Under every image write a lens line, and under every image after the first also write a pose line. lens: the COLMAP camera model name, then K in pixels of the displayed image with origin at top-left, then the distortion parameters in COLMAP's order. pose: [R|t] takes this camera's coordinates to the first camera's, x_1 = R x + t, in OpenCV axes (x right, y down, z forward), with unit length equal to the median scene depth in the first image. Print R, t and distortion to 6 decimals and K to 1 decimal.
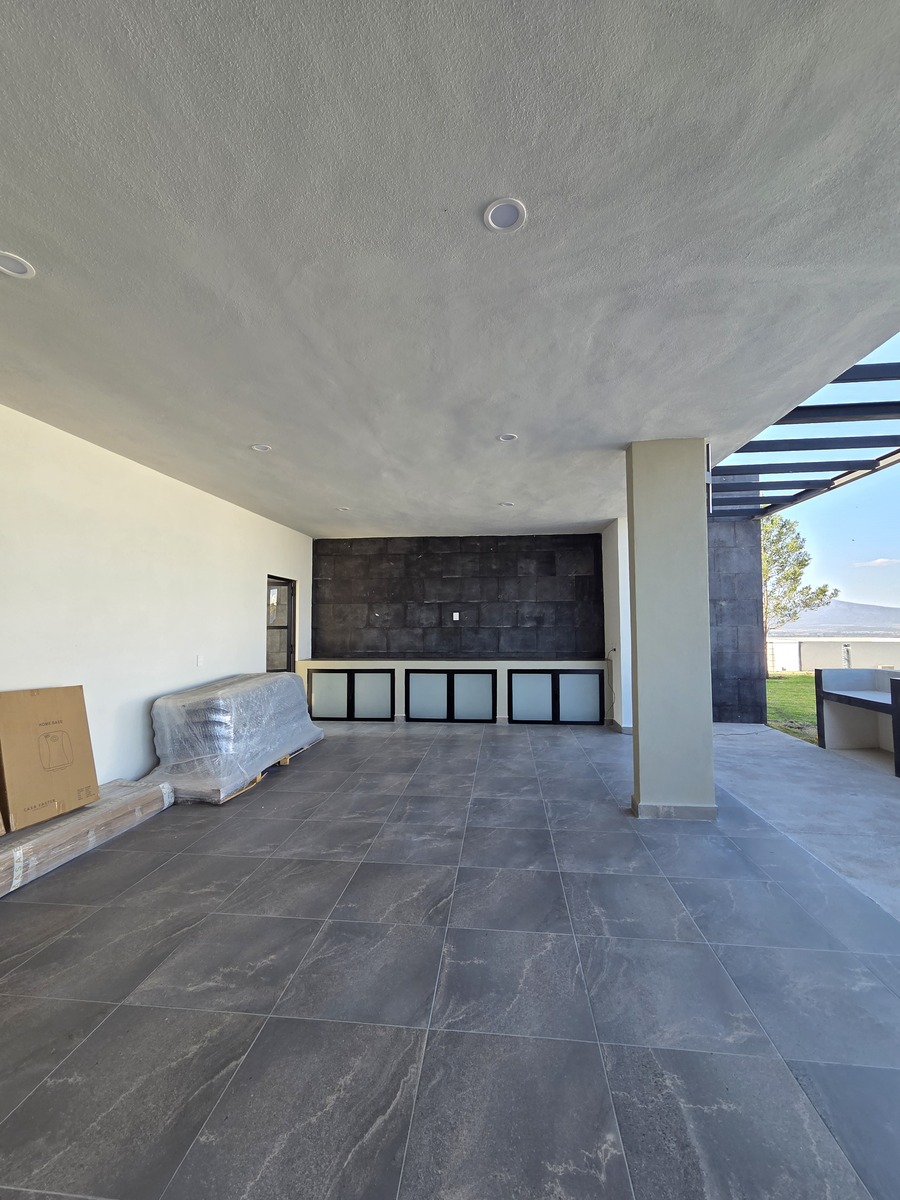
lens RADIAL K [[490.3, 0, 445.3], [0, 490.3, 606.2], [0, 0, 1]] dist [-0.001568, -0.000168]
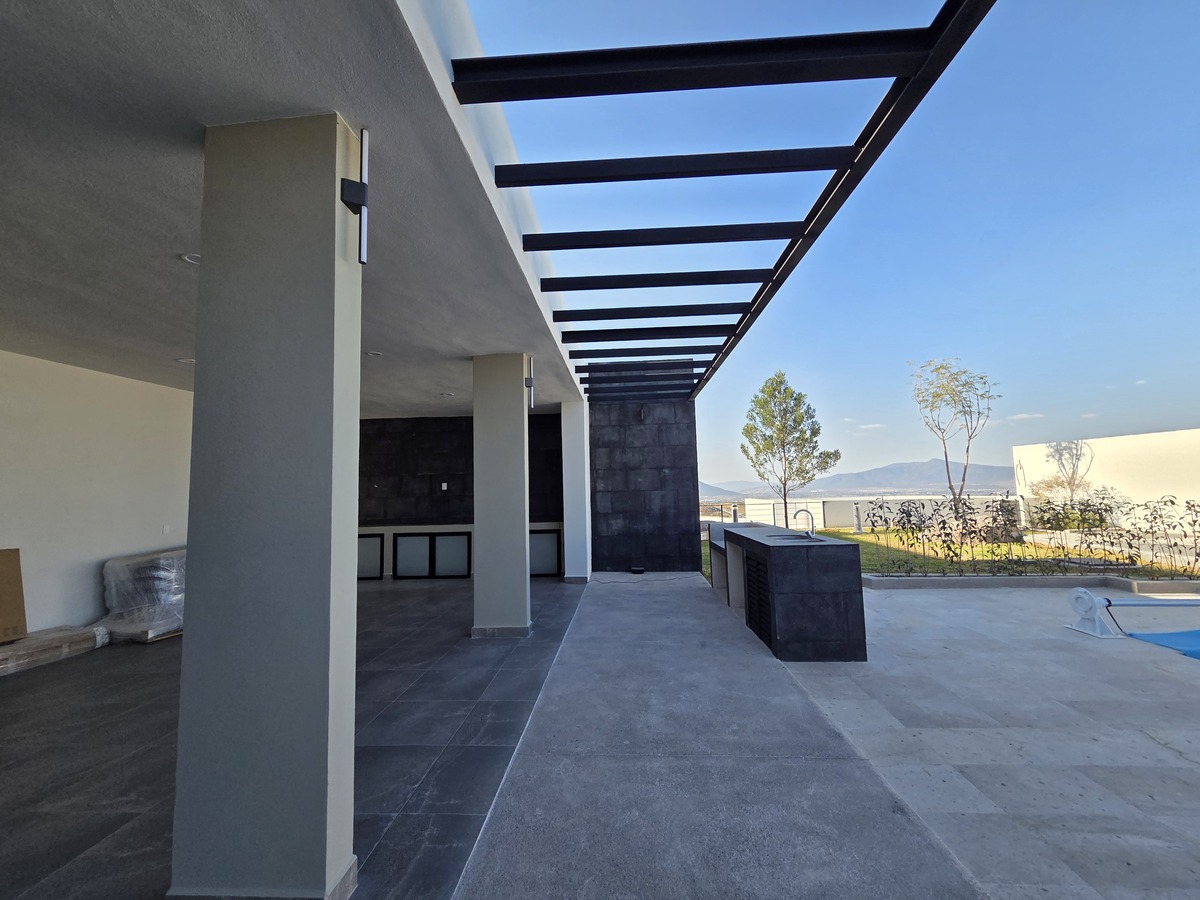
lens RADIAL K [[490.3, 0, 600.0], [0, 490.3, 450.0], [0, 0, 1]] dist [-0.001568, -0.000168]
pose [[0.997900, -0.017117, 0.062474, 0.614973], [0.020051, 0.998710, -0.046646, -0.006486], [-0.061595, 0.047800, 0.996956, -0.338656]]
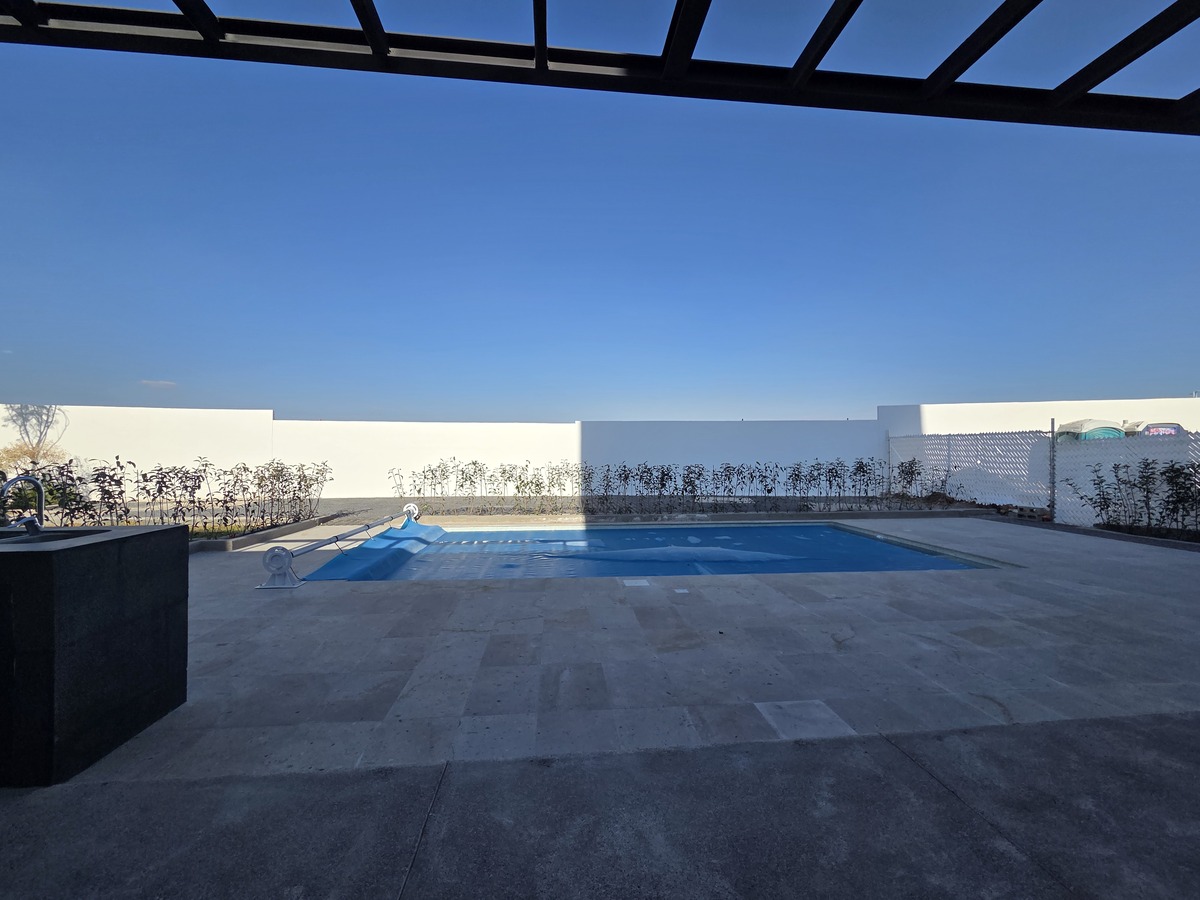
lens RADIAL K [[490.3, 0, 600.0], [0, 490.3, 450.0], [0, 0, 1]] dist [-0.001568, -0.000168]
pose [[-0.222872, 0.010149, 0.974795, 0.445897], [-0.038207, 0.999087, -0.019138, 0.039665], [-0.974099, -0.041509, -0.222281, 0.244389]]
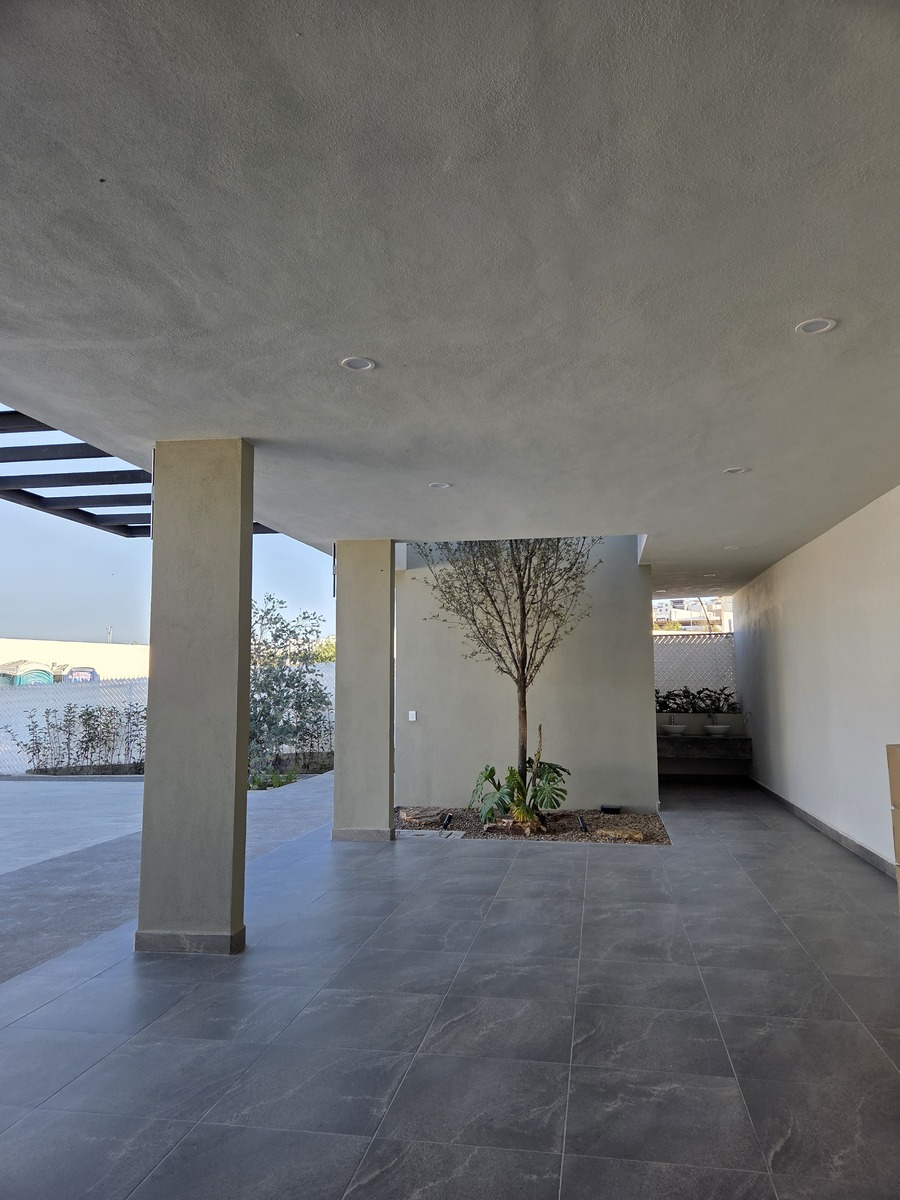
lens RADIAL K [[810.9, 0, 450.0], [0, 810.9, 600.0], [0, 0, 1]] dist [0.093207, -0.085479]
pose [[-0.997411, 0.017968, 0.069632, -0.112226], [0.007319, 0.988619, -0.150263, 0.063376], [-0.071540, -0.149364, -0.986191, 1.302677]]
